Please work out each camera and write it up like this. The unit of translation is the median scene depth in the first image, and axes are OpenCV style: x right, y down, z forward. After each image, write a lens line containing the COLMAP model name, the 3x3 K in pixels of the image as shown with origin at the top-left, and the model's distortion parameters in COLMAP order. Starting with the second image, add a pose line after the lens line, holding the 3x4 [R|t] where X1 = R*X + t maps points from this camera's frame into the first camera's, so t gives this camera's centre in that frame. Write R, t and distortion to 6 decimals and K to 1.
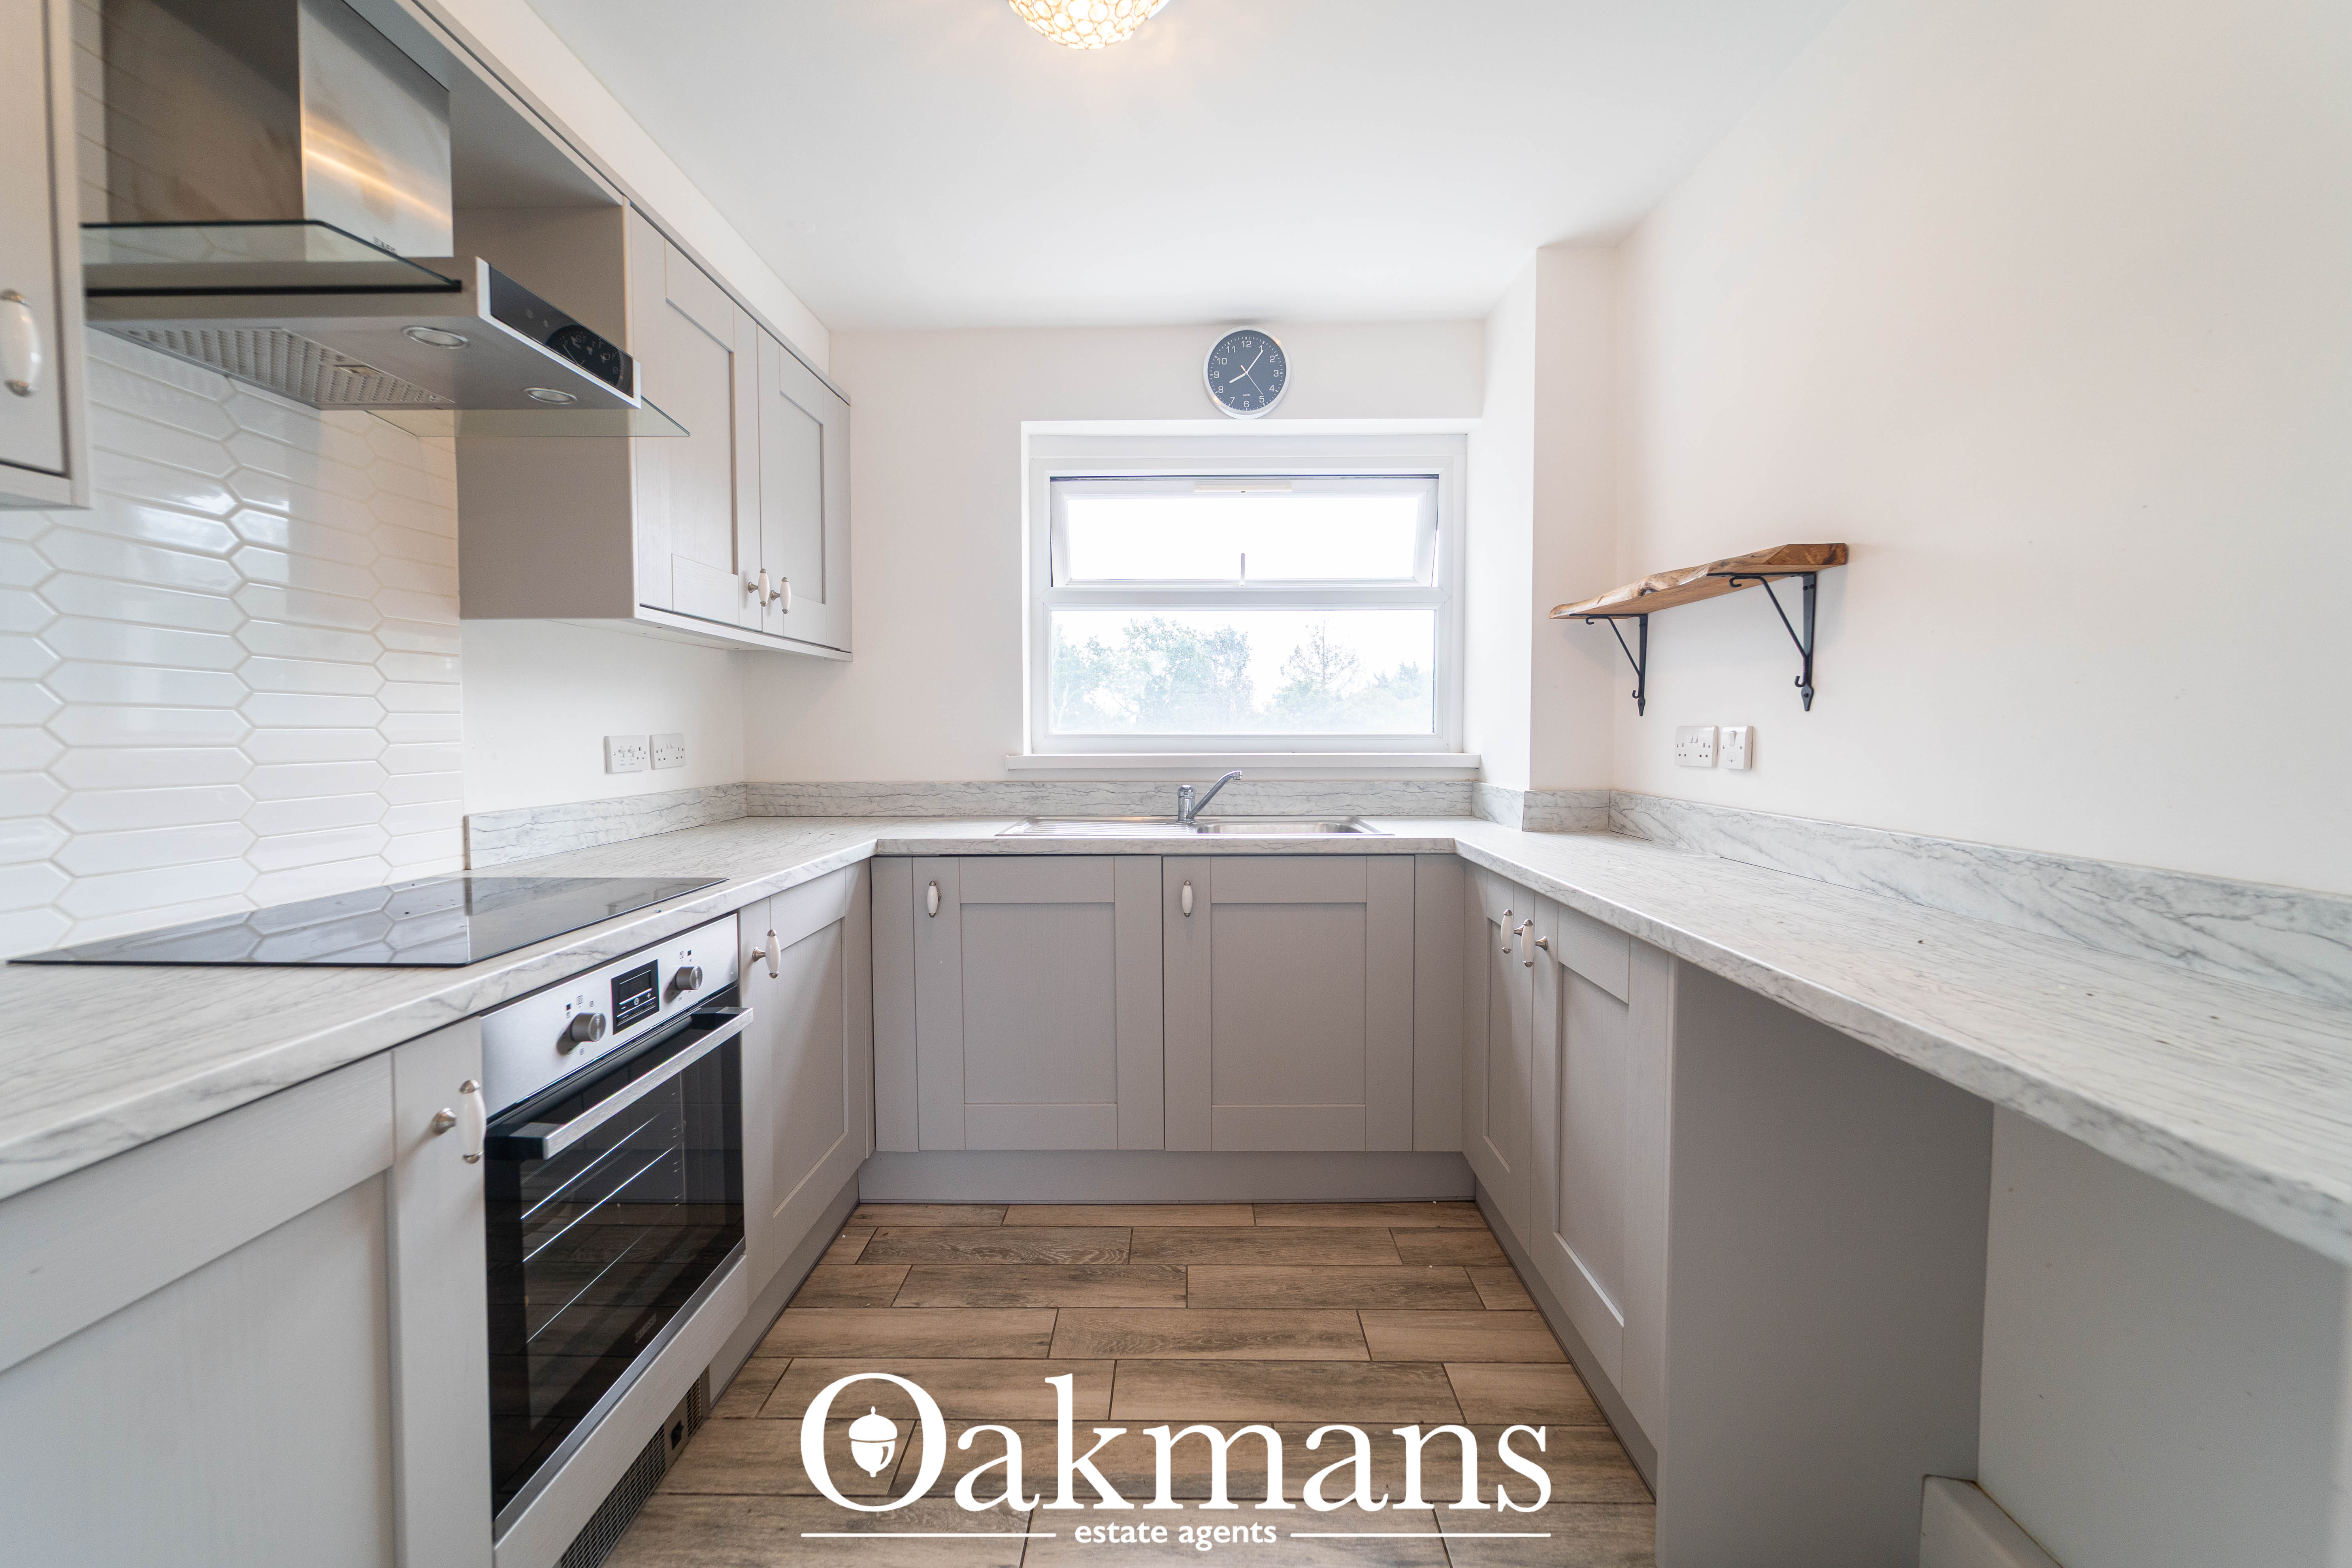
lens RADIAL K [[946.7, 0, 1191.7], [0, 946.7, 776.5], [0, 0, 1]] dist [0.000071, -0.001619]
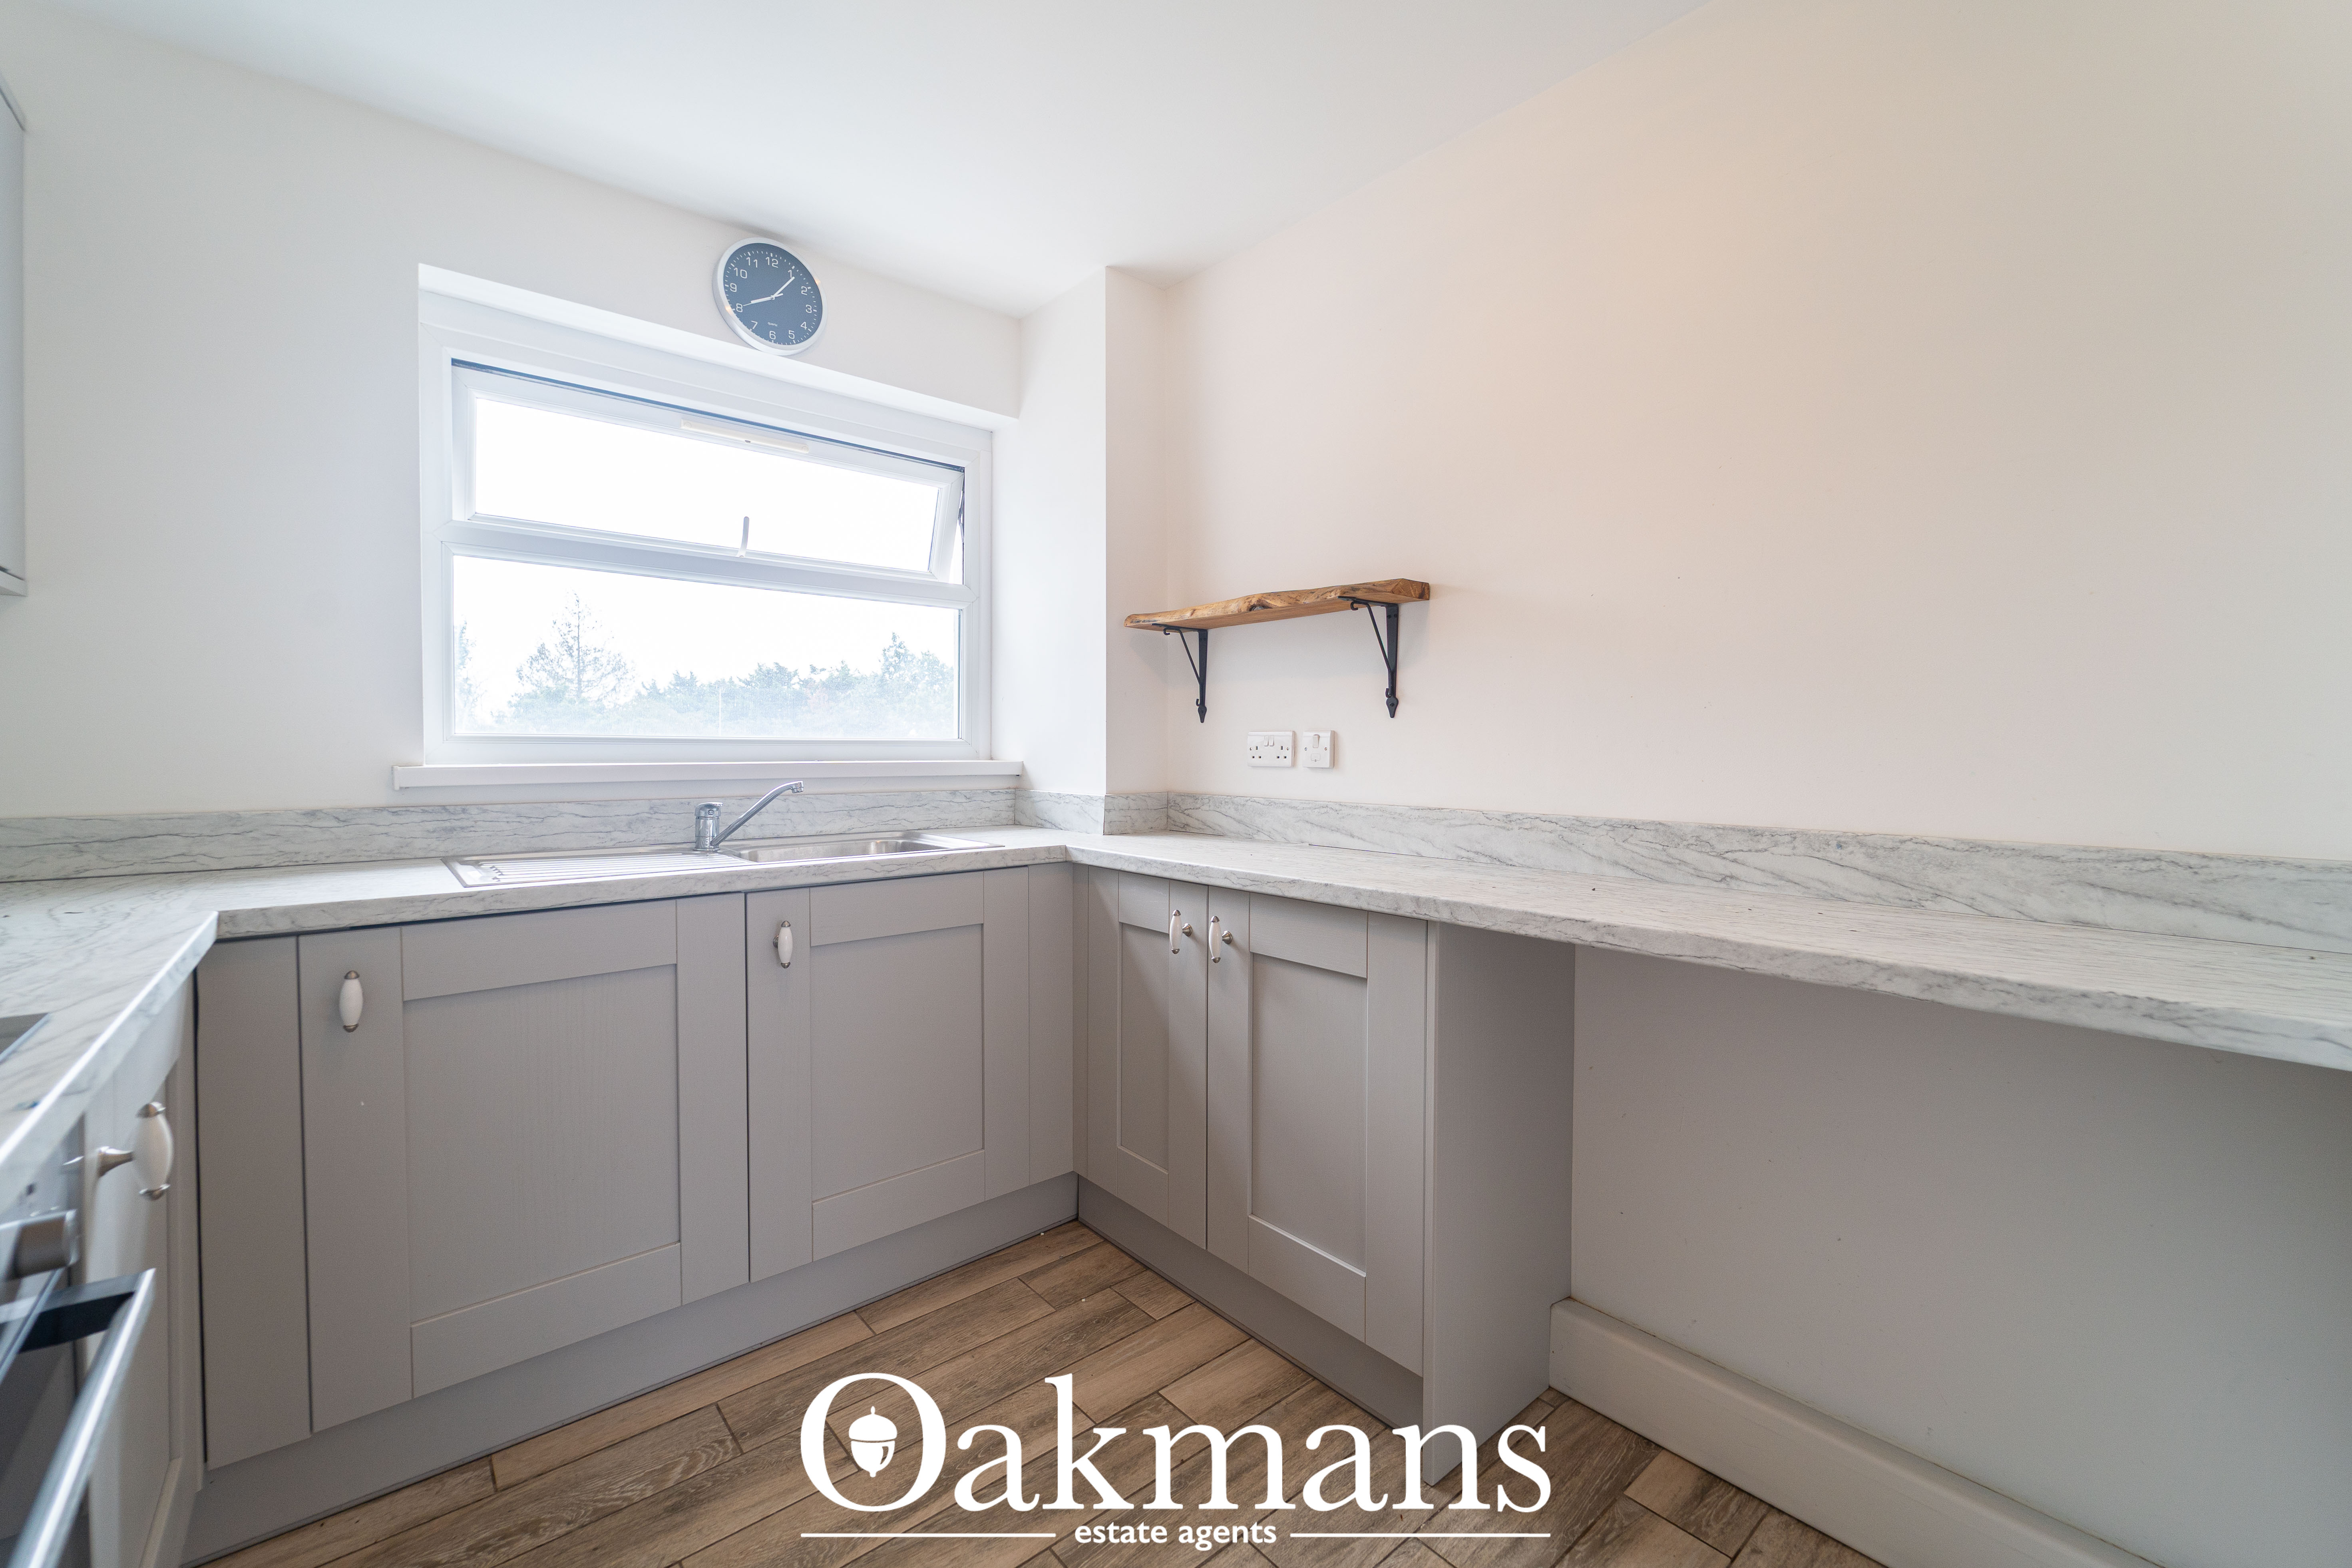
lens RADIAL K [[946.7, 0, 1176.8], [0, 946.7, 771.7], [0, 0, 1]] dist [0.000071, -0.001619]
pose [[0.755633, -0.012611, 0.654874, -0.267469], [0.028421, 0.999504, -0.013546, 0.006793], [-0.654379, 0.028848, 0.755616, 0.197755]]
